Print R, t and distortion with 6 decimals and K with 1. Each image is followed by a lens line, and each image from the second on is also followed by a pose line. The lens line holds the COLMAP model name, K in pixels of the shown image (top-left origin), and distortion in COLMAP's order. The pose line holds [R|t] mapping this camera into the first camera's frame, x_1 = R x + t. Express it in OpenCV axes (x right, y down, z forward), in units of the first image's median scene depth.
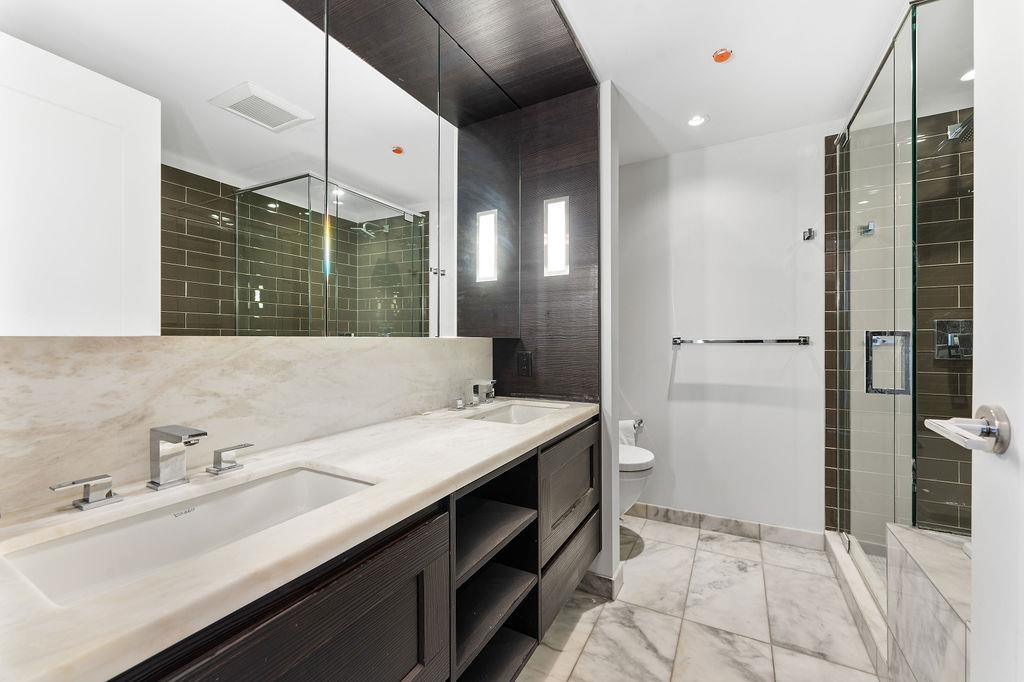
lens RADIAL K [[407.1, 0, 513.0], [0, 407.1, 338.4], [0, 0, 1]] dist [0.002070, -0.001782]
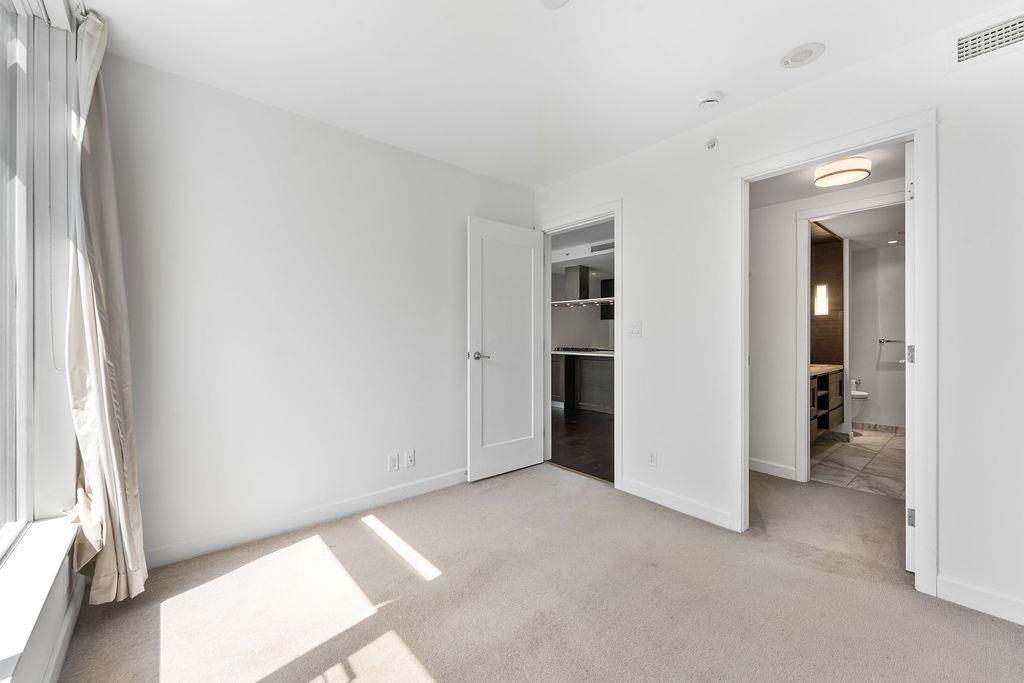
lens RADIAL K [[407.1, 0, 518.0], [0, 407.1, 336.5], [0, 0, 1]] dist [0.002070, -0.001782]
pose [[0.936739, 0.002921, -0.350015, -0.779228], [-0.002528, 0.999996, 0.001581, -0.018118], [0.350019, -0.000596, 0.936743, -2.041974]]
